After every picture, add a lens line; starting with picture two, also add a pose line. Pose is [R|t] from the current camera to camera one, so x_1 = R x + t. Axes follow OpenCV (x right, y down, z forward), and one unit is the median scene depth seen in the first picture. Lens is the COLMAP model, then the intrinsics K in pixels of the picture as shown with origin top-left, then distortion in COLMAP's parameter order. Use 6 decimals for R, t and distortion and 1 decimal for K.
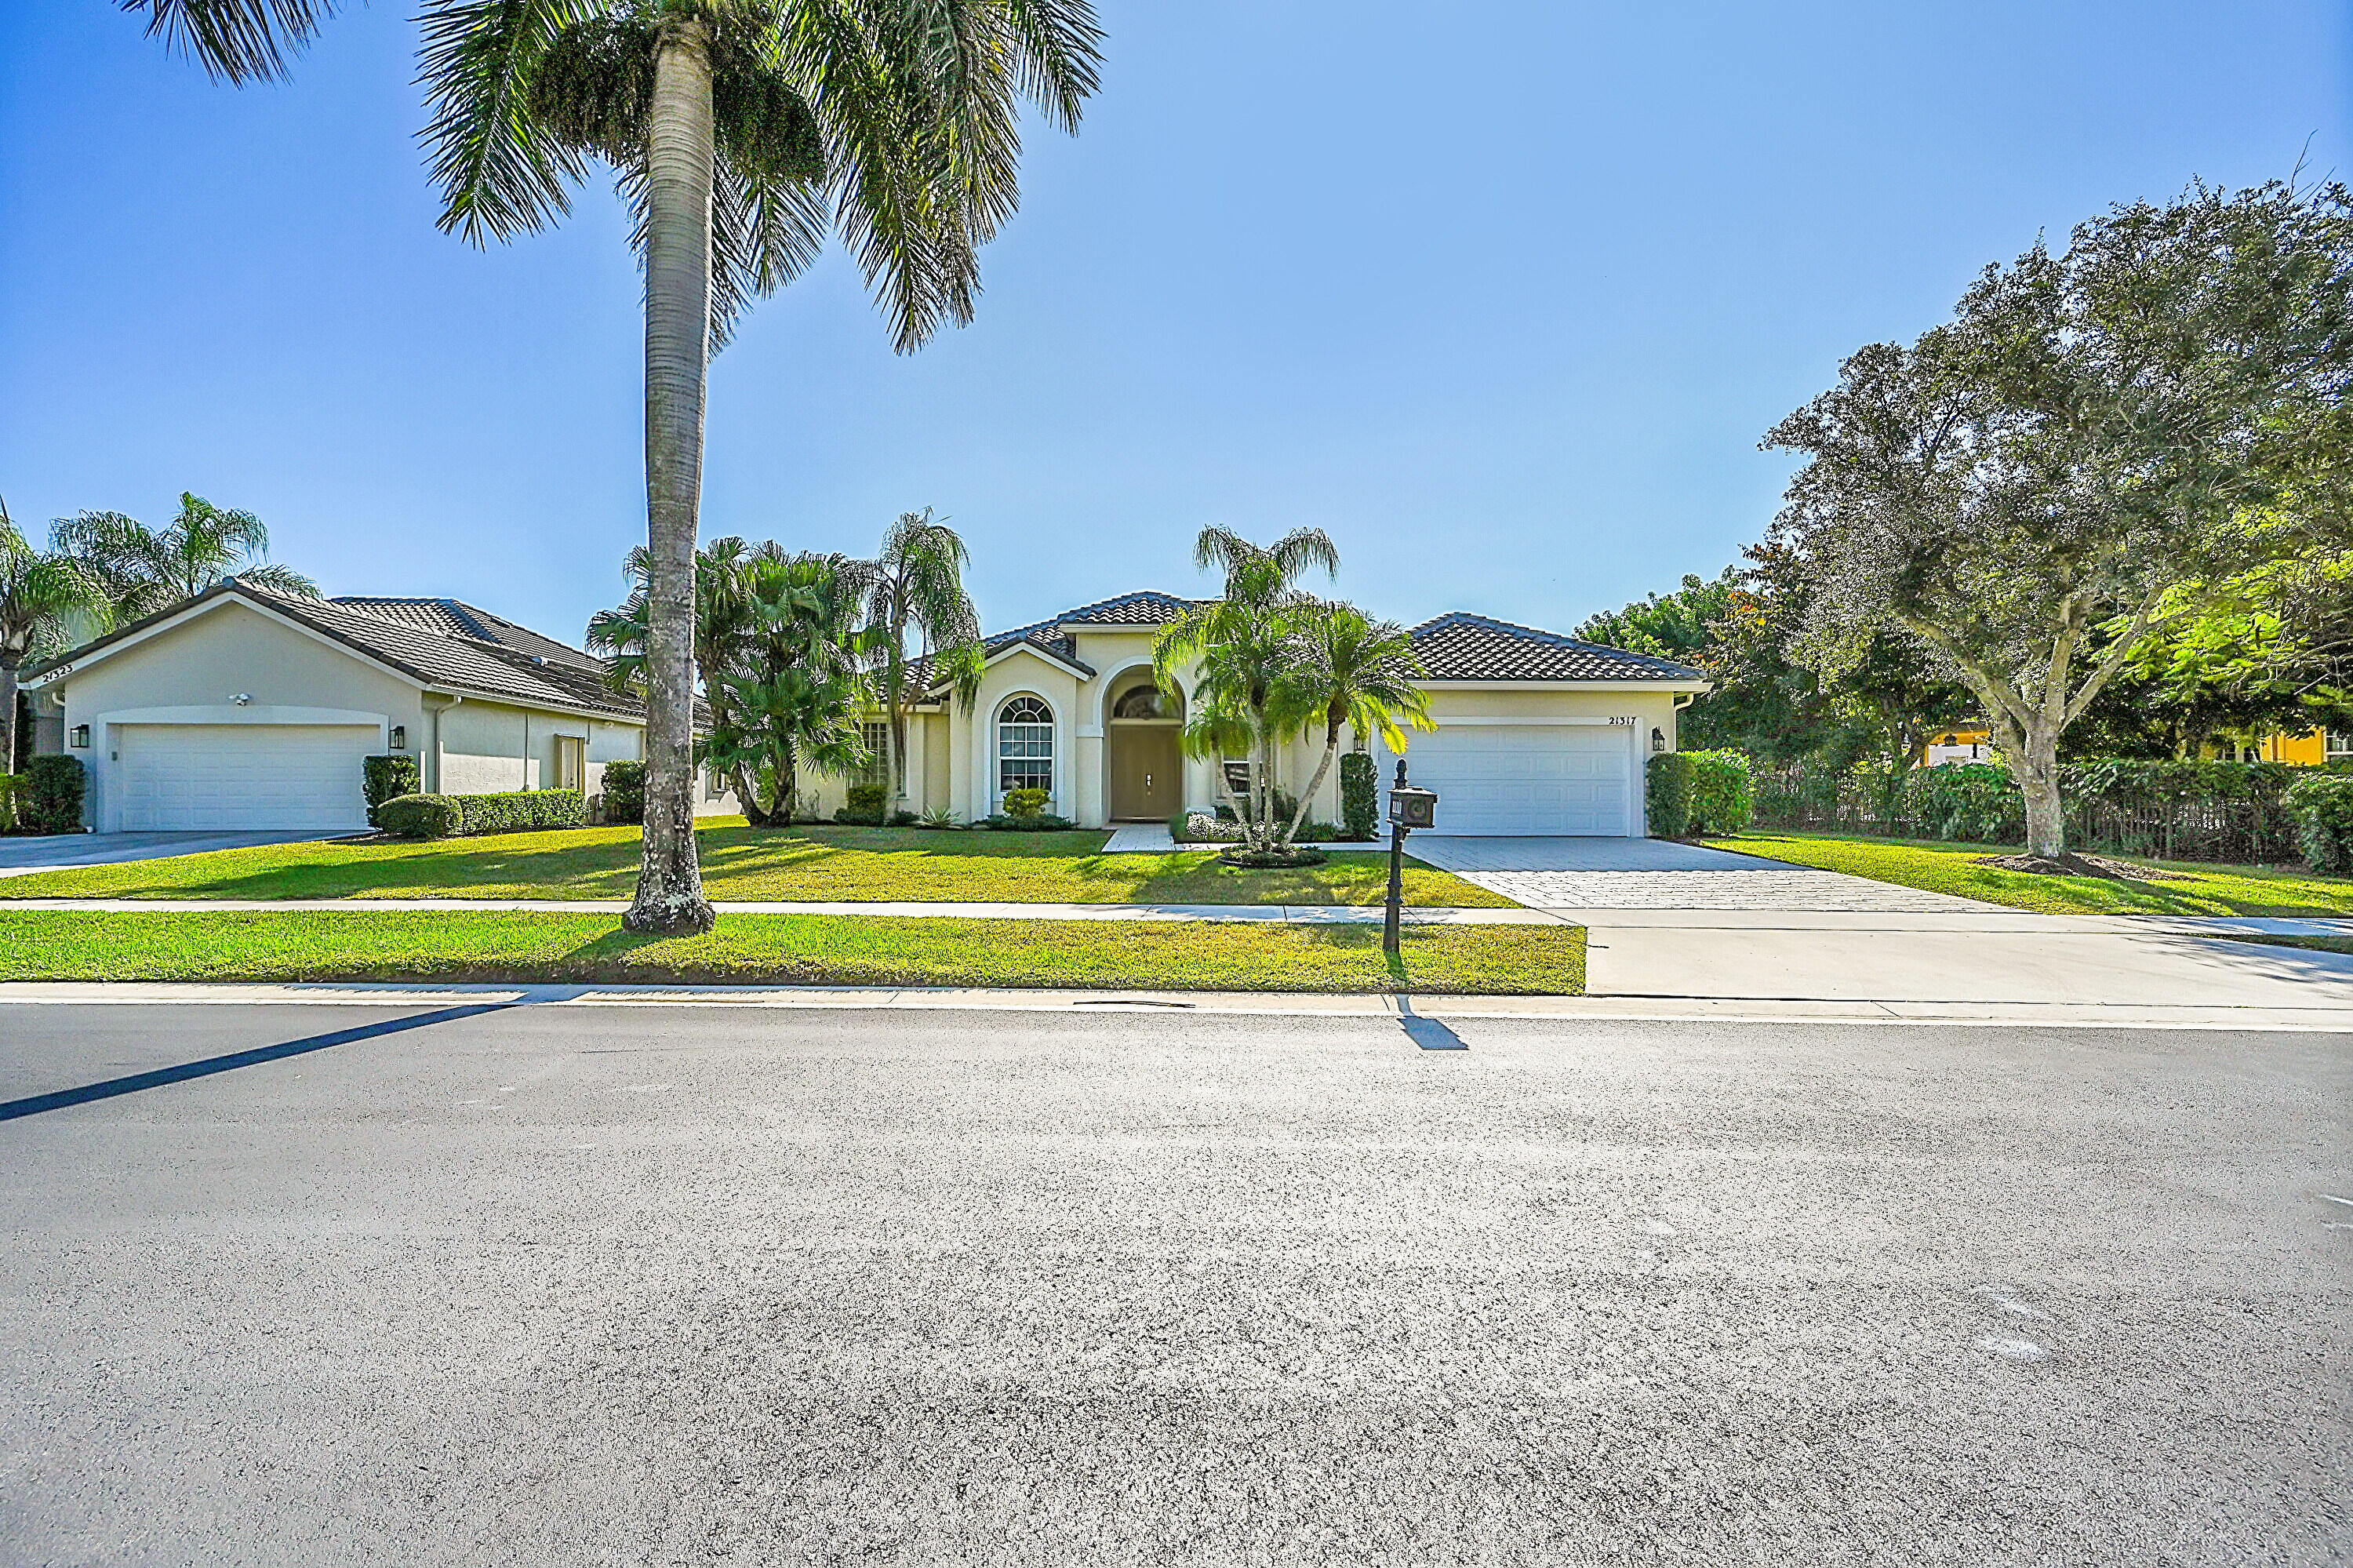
lens RADIAL K [[929.7, 0, 1176.5], [0, 929.7, 784.0], [0, 0, 1]] dist [-0.000595, 0.000012]
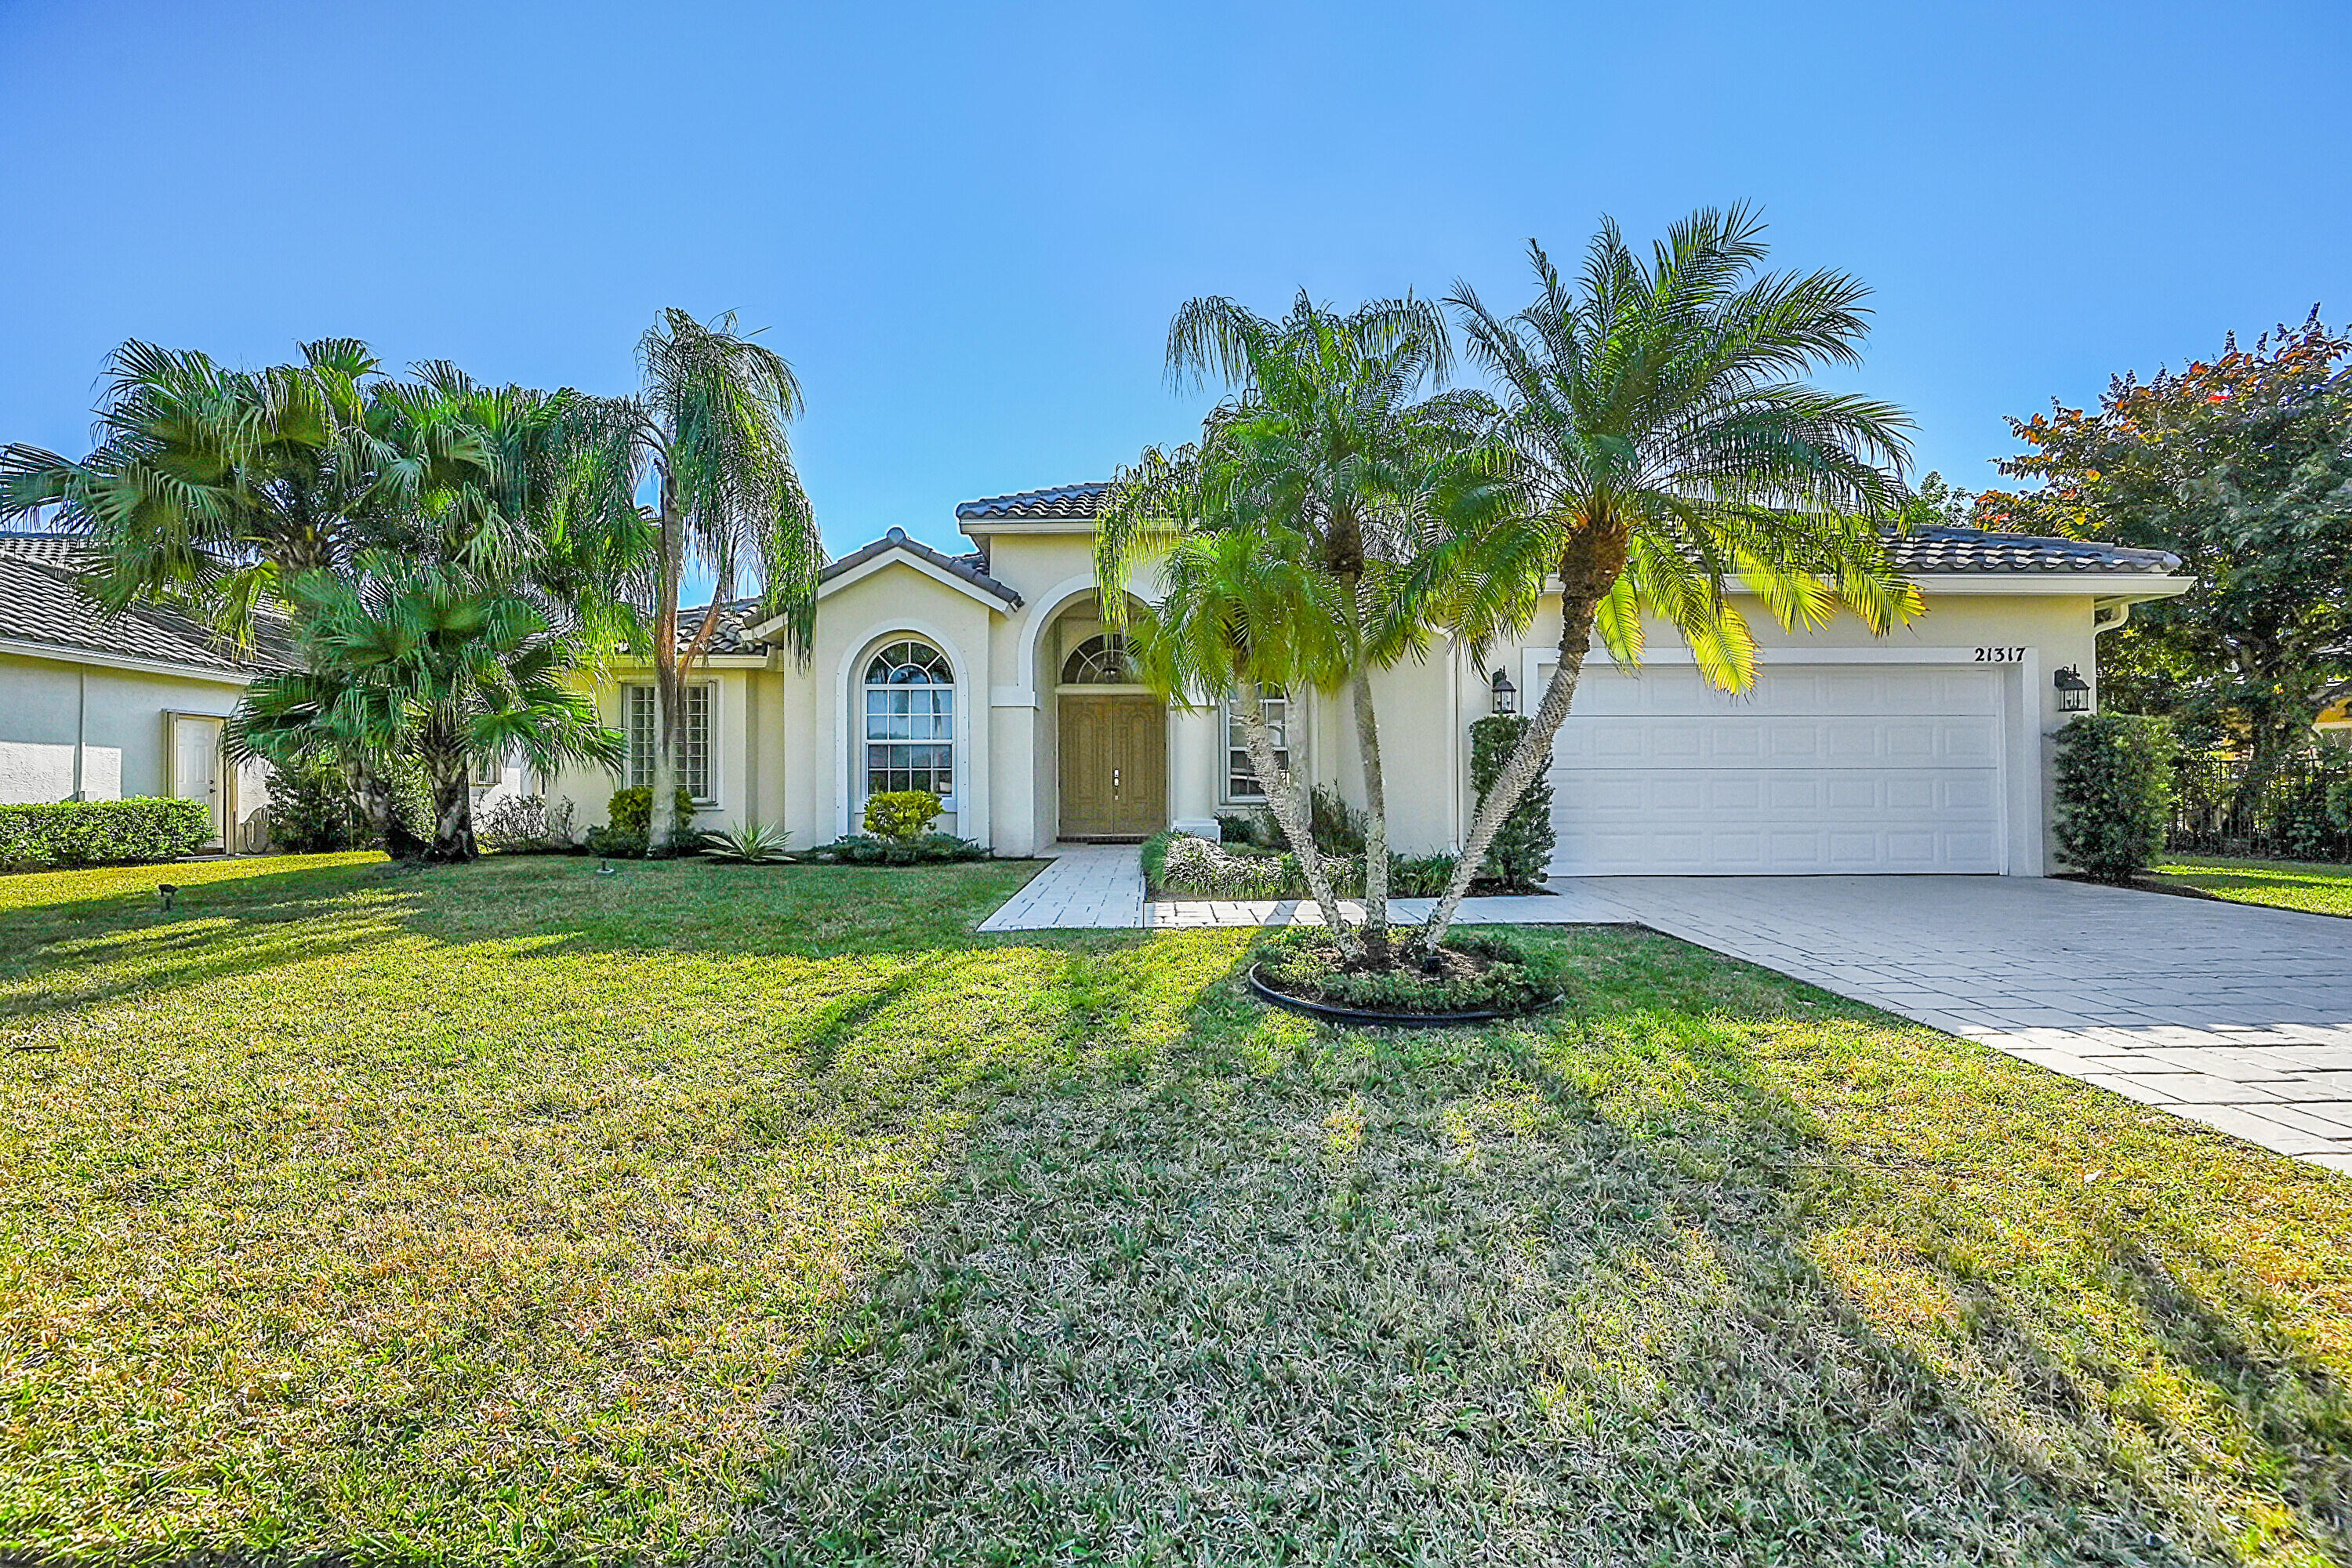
lens RADIAL K [[929.3, 0, 1176.0], [0, 929.3, 784.0], [0, 0, 1]] dist [-0.000595, 0.000012]
pose [[0.999970, -0.006744, 0.003767, 0.011209], [0.006755, 0.999972, -0.003103, 0.003164], [-0.003746, 0.003129, 0.999988, 0.397065]]
